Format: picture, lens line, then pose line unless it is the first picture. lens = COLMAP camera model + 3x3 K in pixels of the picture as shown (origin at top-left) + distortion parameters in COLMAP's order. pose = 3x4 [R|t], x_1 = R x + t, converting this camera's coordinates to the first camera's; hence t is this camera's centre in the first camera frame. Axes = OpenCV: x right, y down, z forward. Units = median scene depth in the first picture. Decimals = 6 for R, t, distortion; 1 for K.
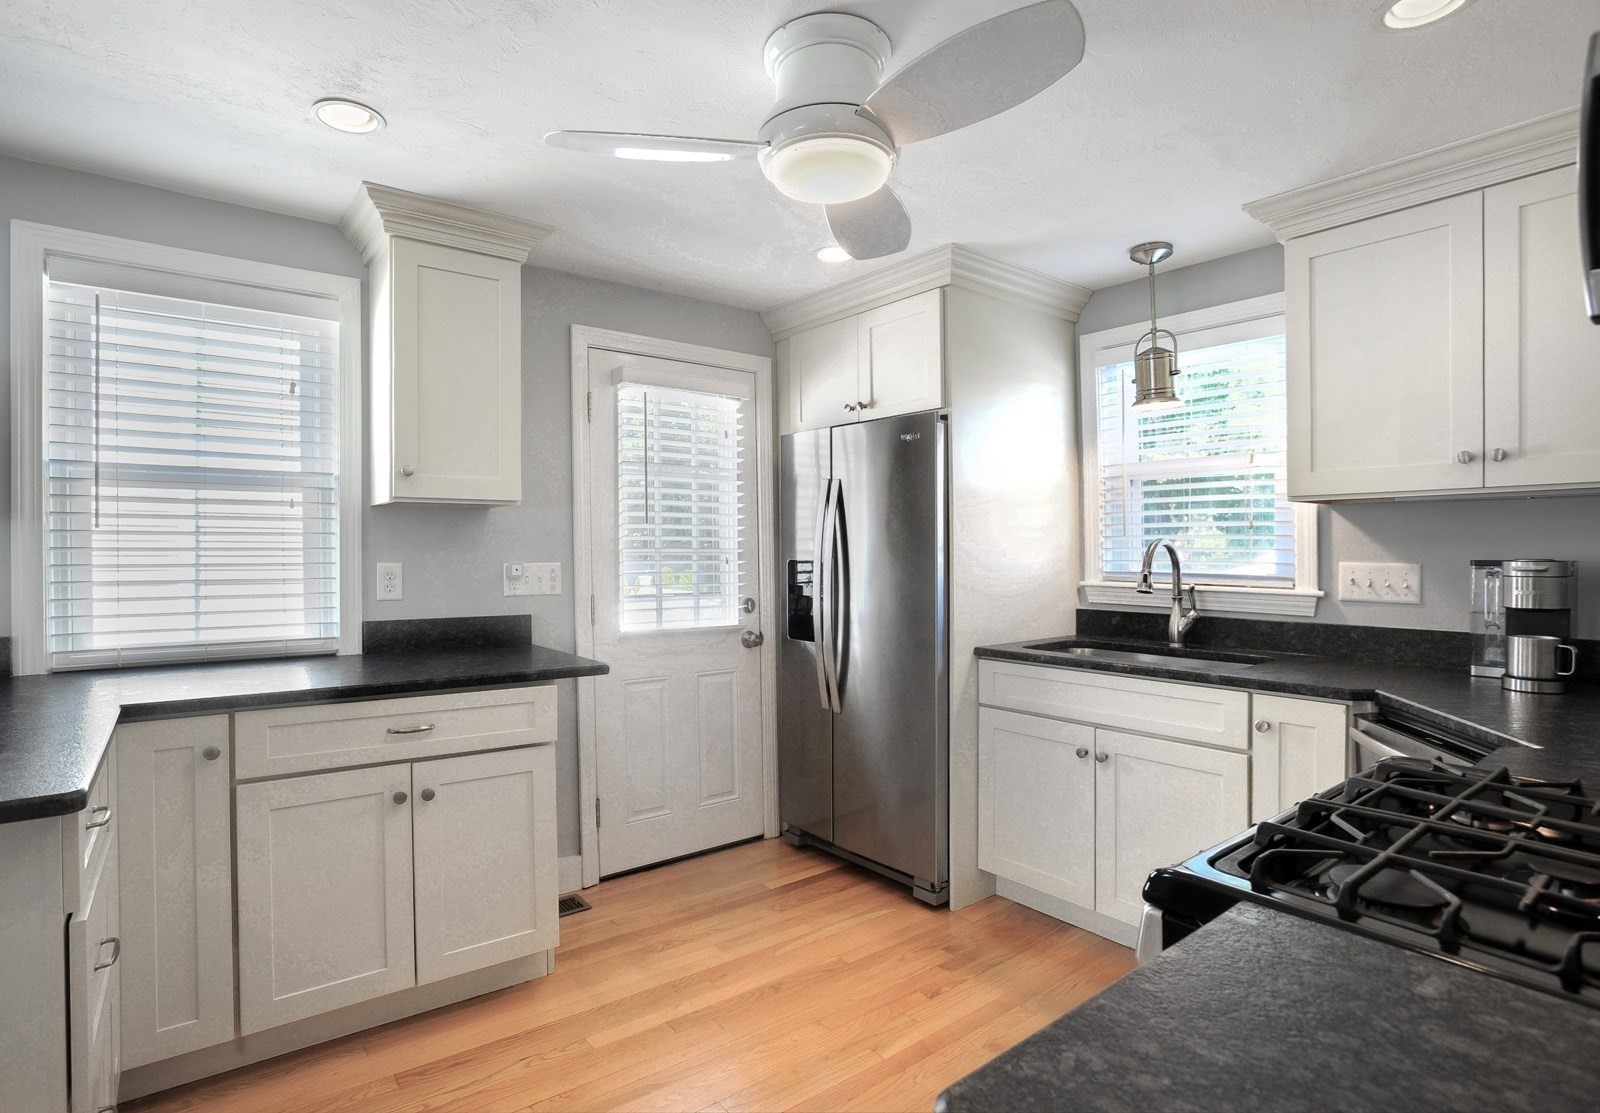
lens RADIAL K [[865.8, 0, 797.1], [0, 865.8, 557.7], [0, 0, 1]] dist [-0.001803, -0.000363]
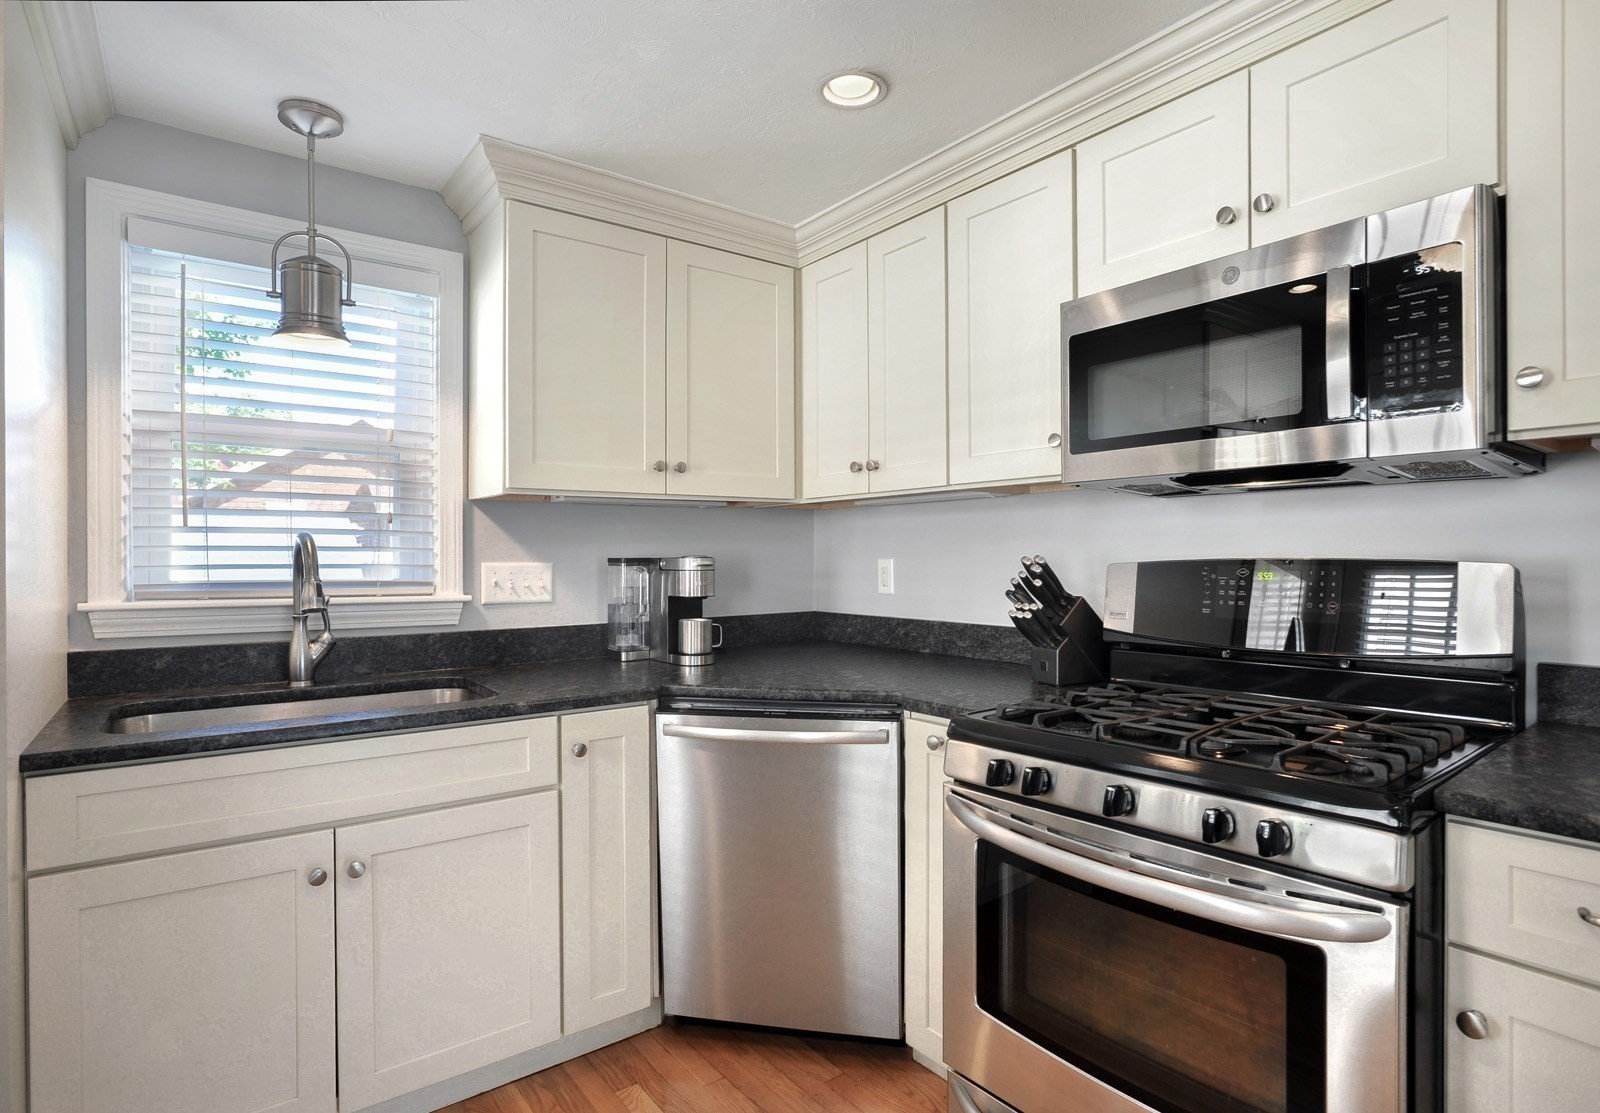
lens RADIAL K [[838.2, 0, 796.1], [0, 838.2, 532.9], [0, 0, 1]] dist [-0.001886, -0.000598]
pose [[0.025193, 0.029638, 0.999243, -0.255909], [0.013865, 0.999454, -0.029993, 0.004803], [-0.999586, 0.014610, 0.024768, 0.632740]]
